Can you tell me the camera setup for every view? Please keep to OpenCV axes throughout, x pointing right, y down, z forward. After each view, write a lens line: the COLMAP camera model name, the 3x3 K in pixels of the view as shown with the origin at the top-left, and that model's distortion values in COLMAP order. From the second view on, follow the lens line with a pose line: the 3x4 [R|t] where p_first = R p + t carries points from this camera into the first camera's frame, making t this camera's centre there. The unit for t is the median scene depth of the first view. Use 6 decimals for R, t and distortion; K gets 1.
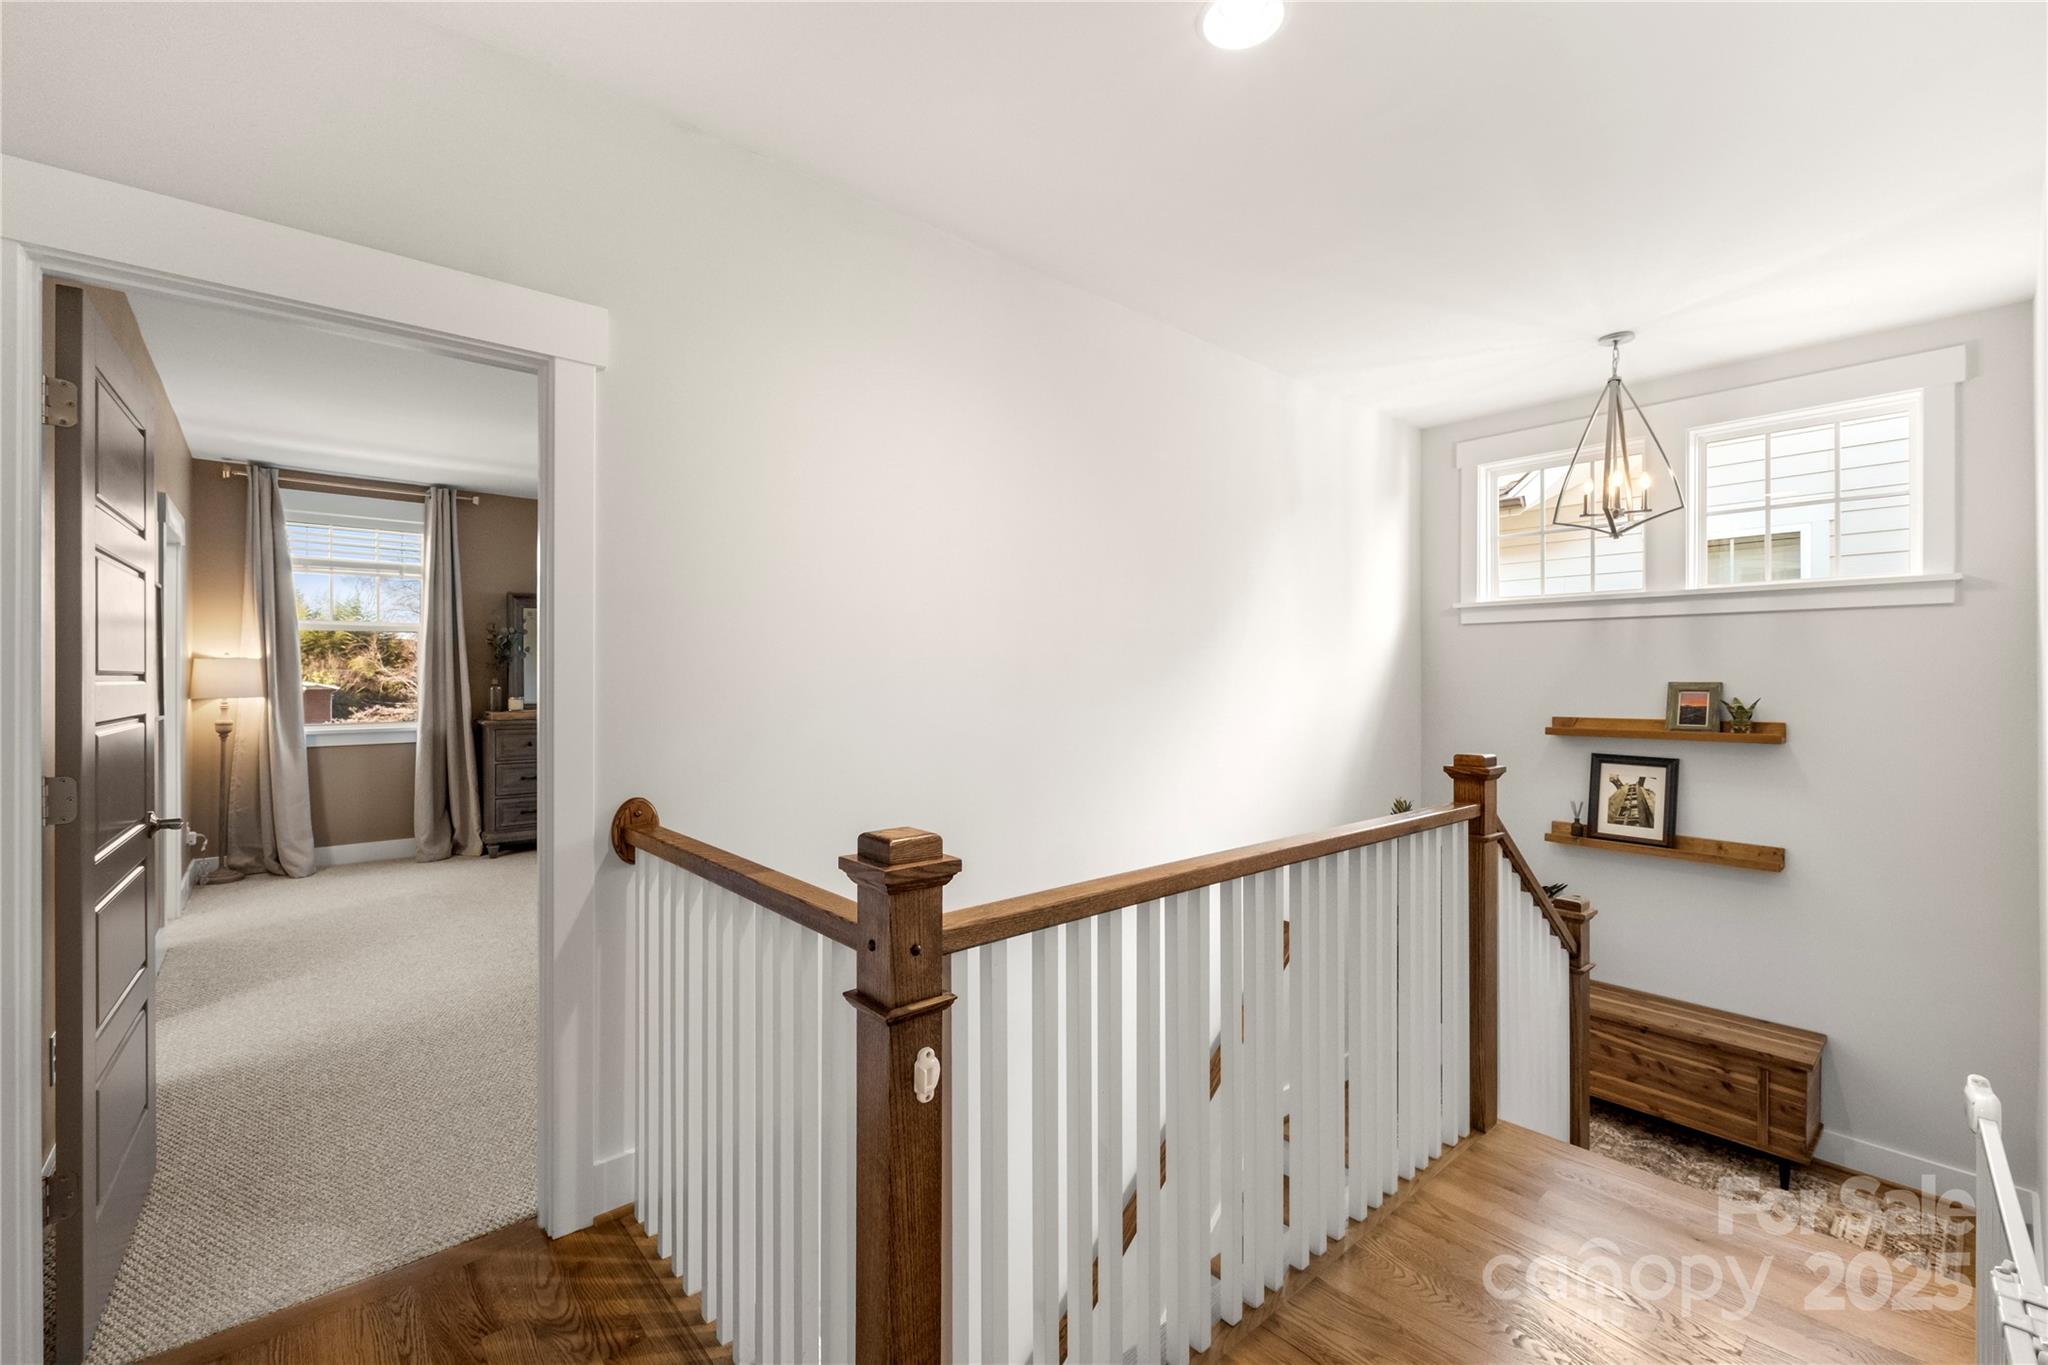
lens RADIAL K [[881.9, 0, 1006.5], [0, 881.9, 680.4], [0, 0, 1]] dist [-0.006365, 0.002152]
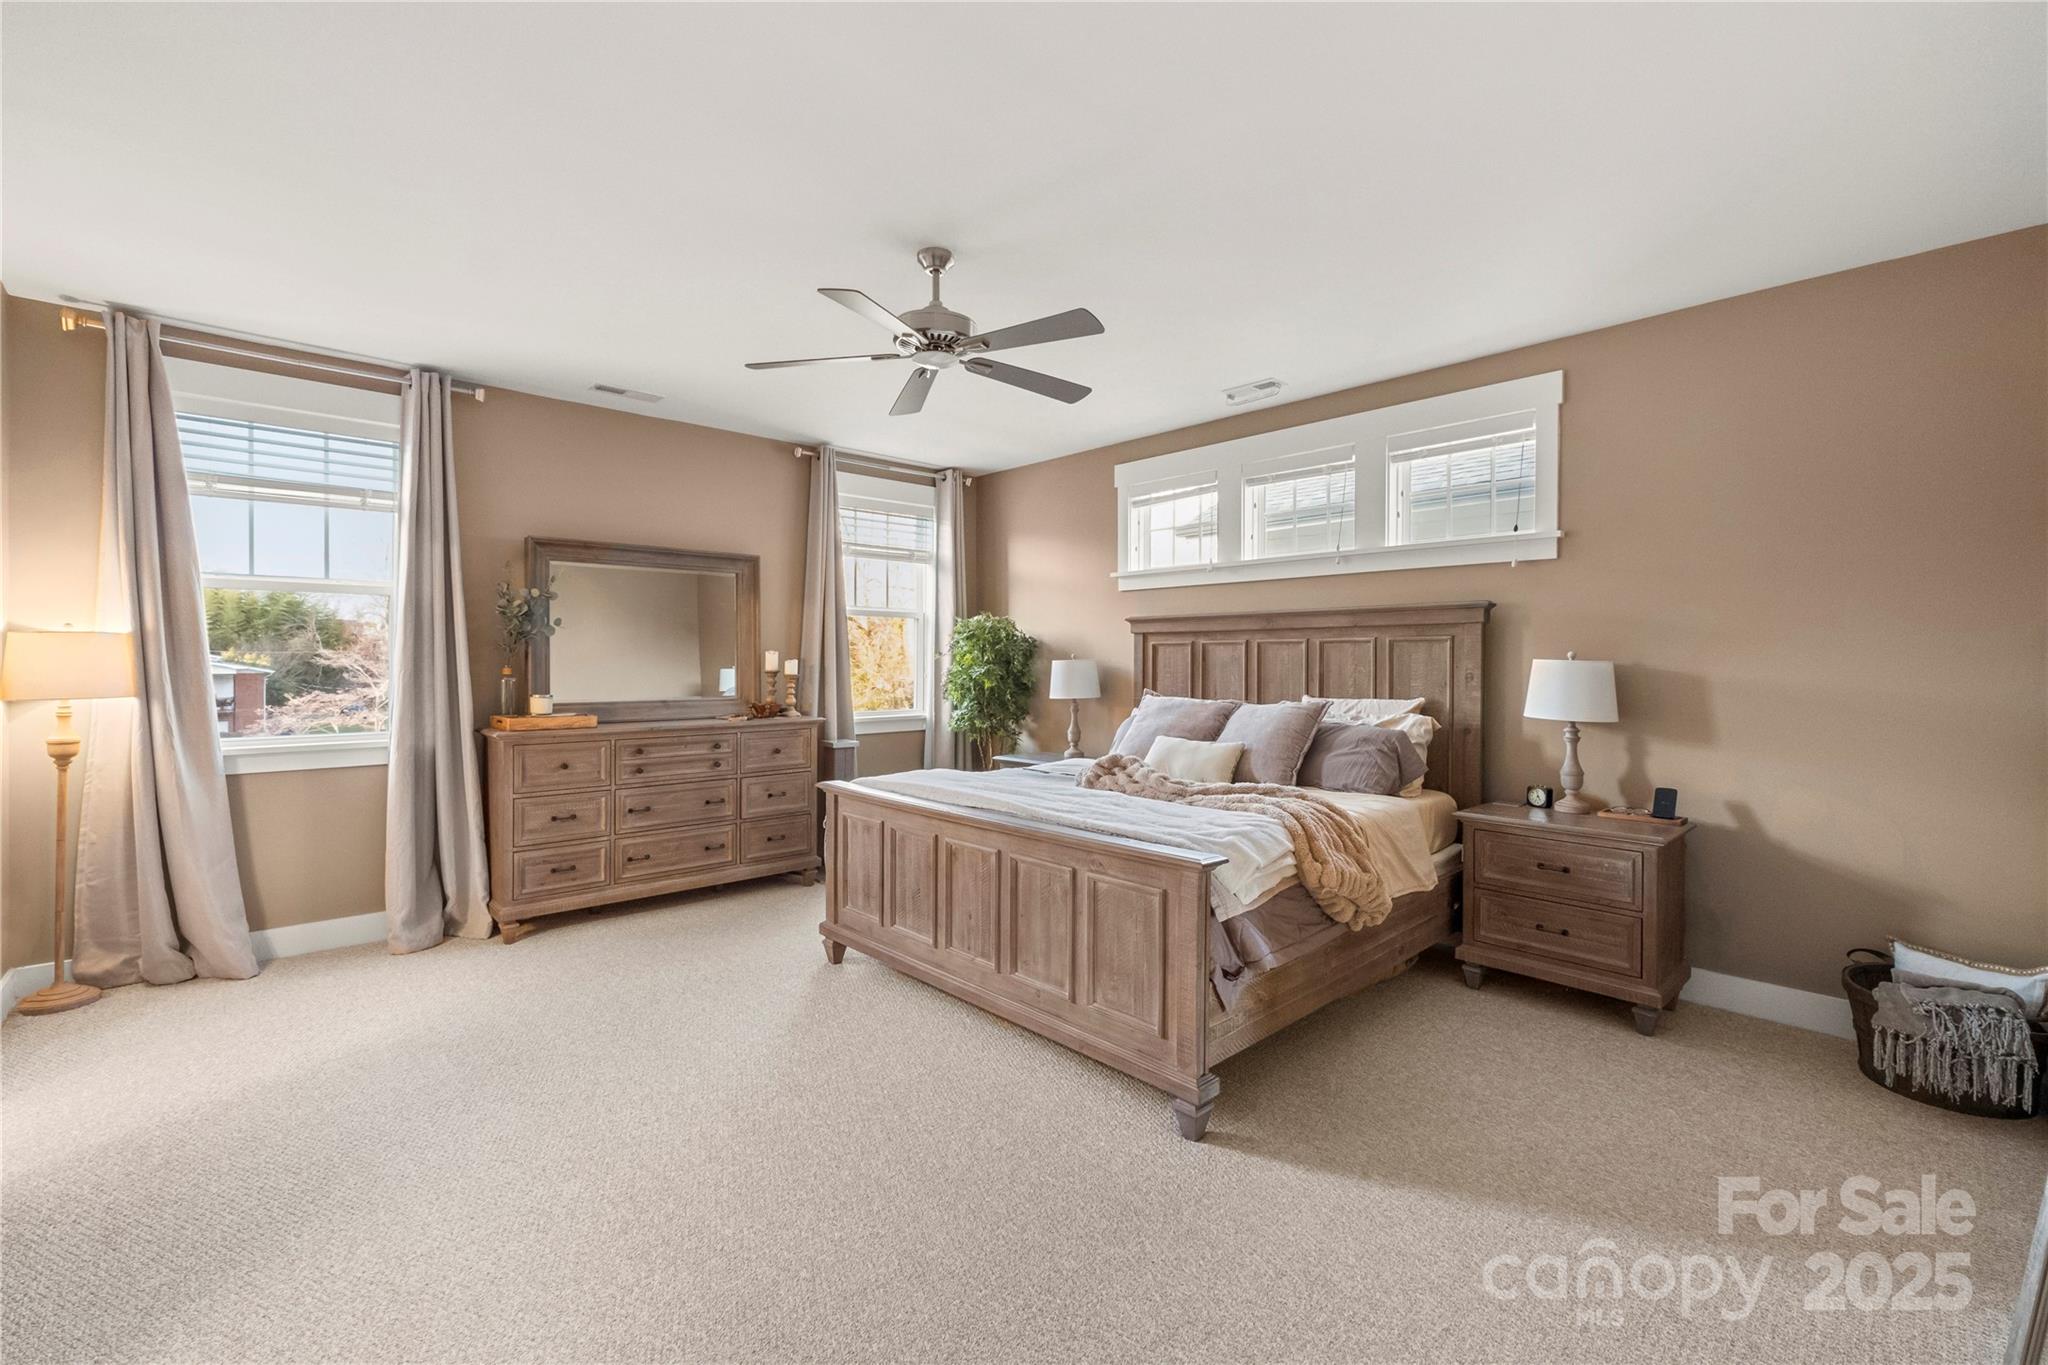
lens RADIAL K [[881.9, 0, 995.5], [0, 881.9, 668.3], [0, 0, 1]] dist [-0.006365, 0.002152]
pose [[0.999307, 0.002654, 0.037123, -0.248156], [-0.002816, 0.999987, 0.004306, -0.004732], [-0.037111, -0.004408, 0.999301, 0.336592]]
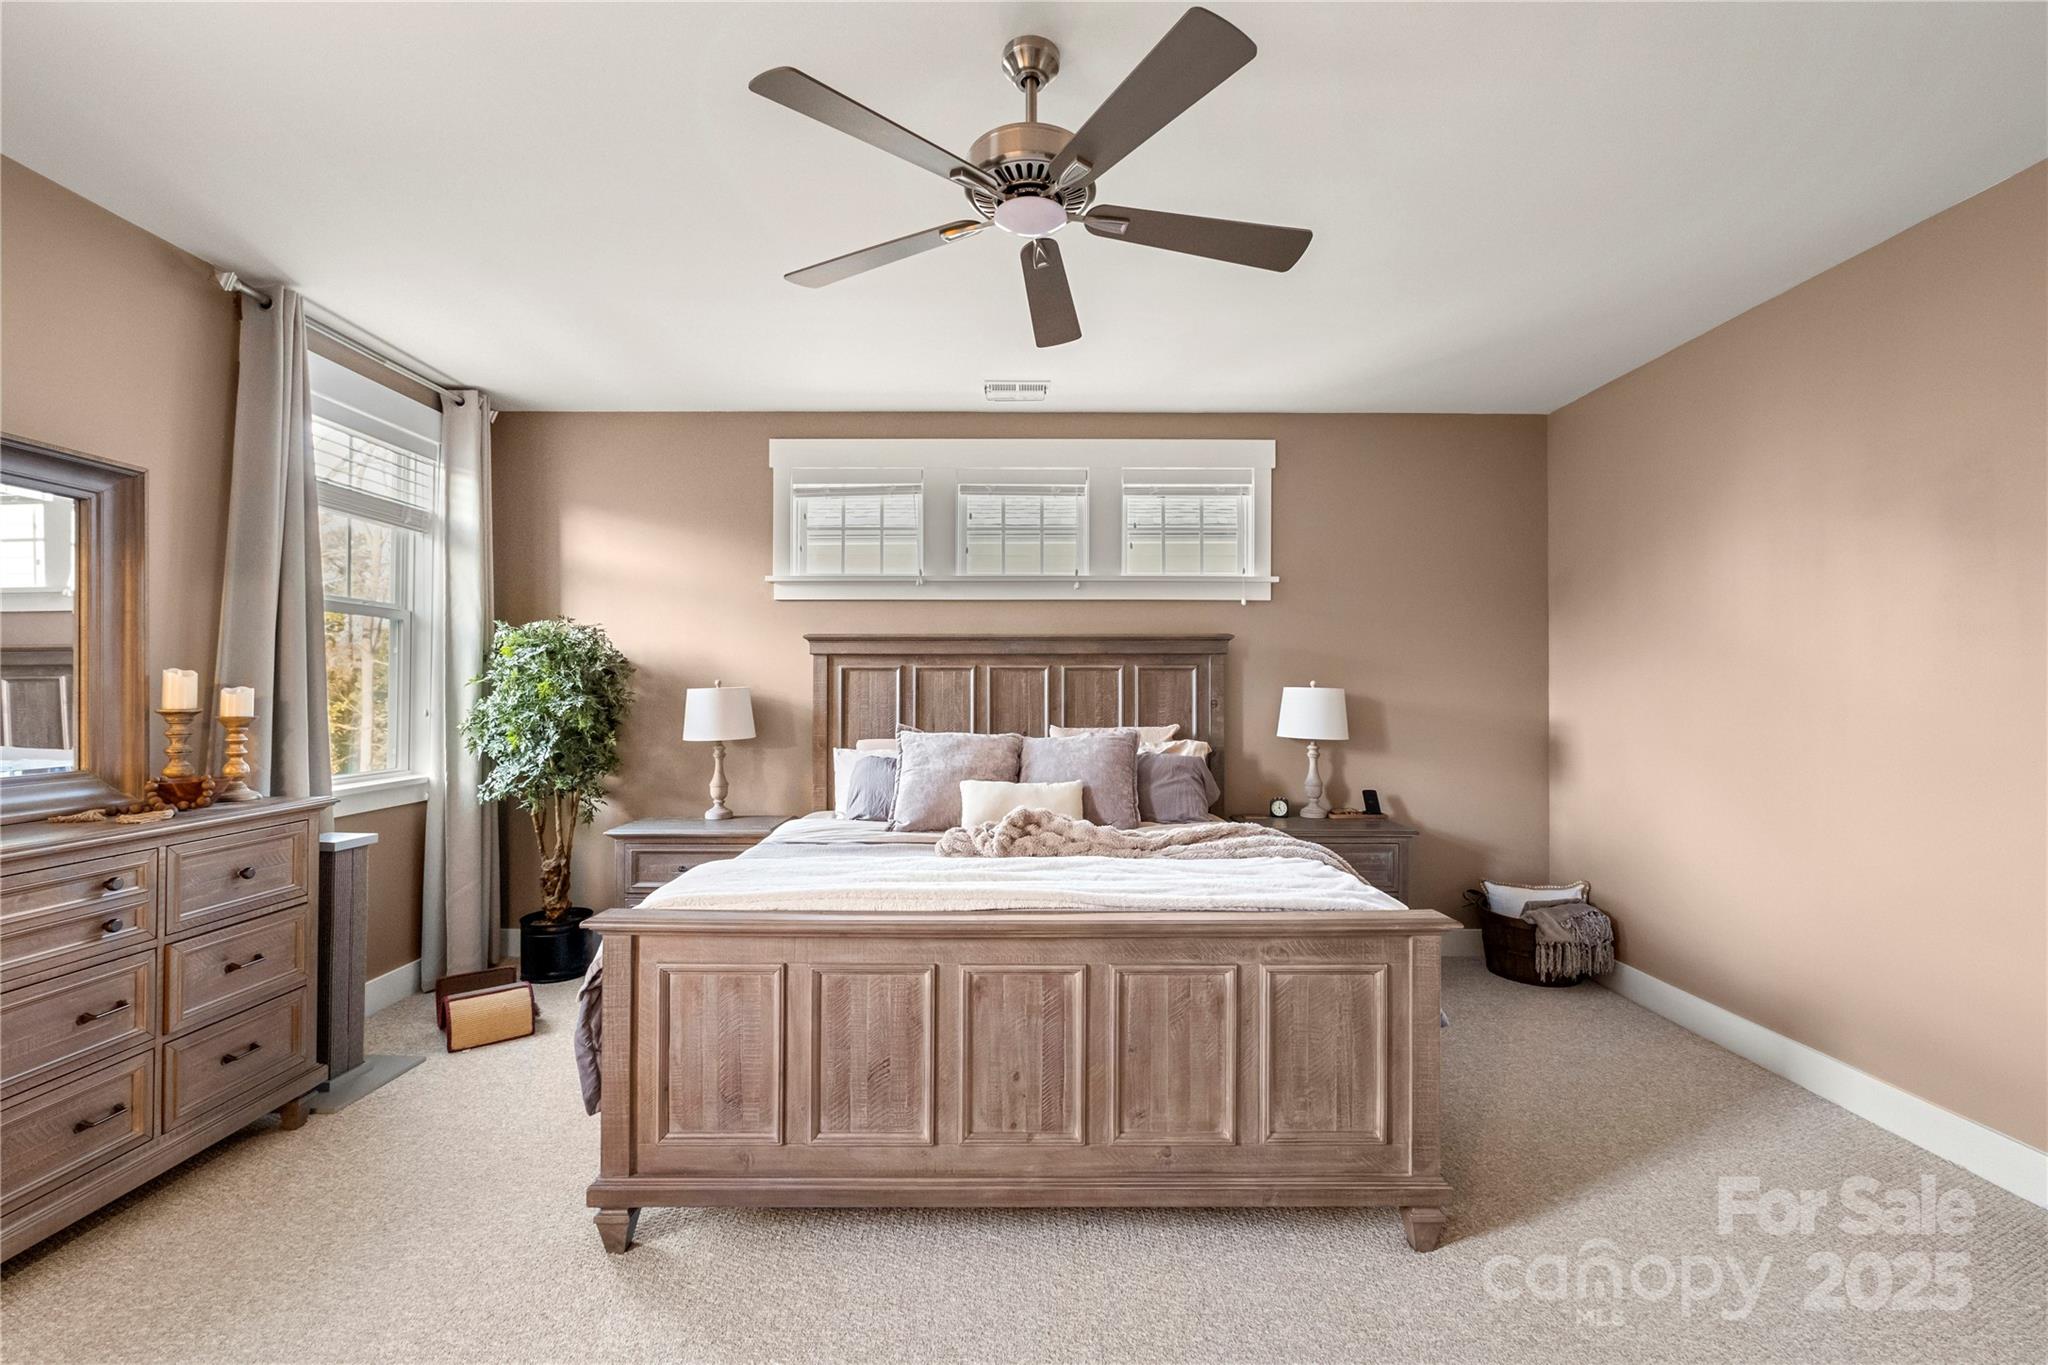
lens RADIAL K [[881.9, 0, 1018.0], [0, 881.9, 679.1], [0, 0, 1]] dist [-0.006365, 0.002152]
pose [[0.630573, 0.010823, 0.776055, -0.482727], [0.002330, 0.999872, -0.015838, -0.005149], [-0.776127, 0.011795, 0.630467, 0.605653]]
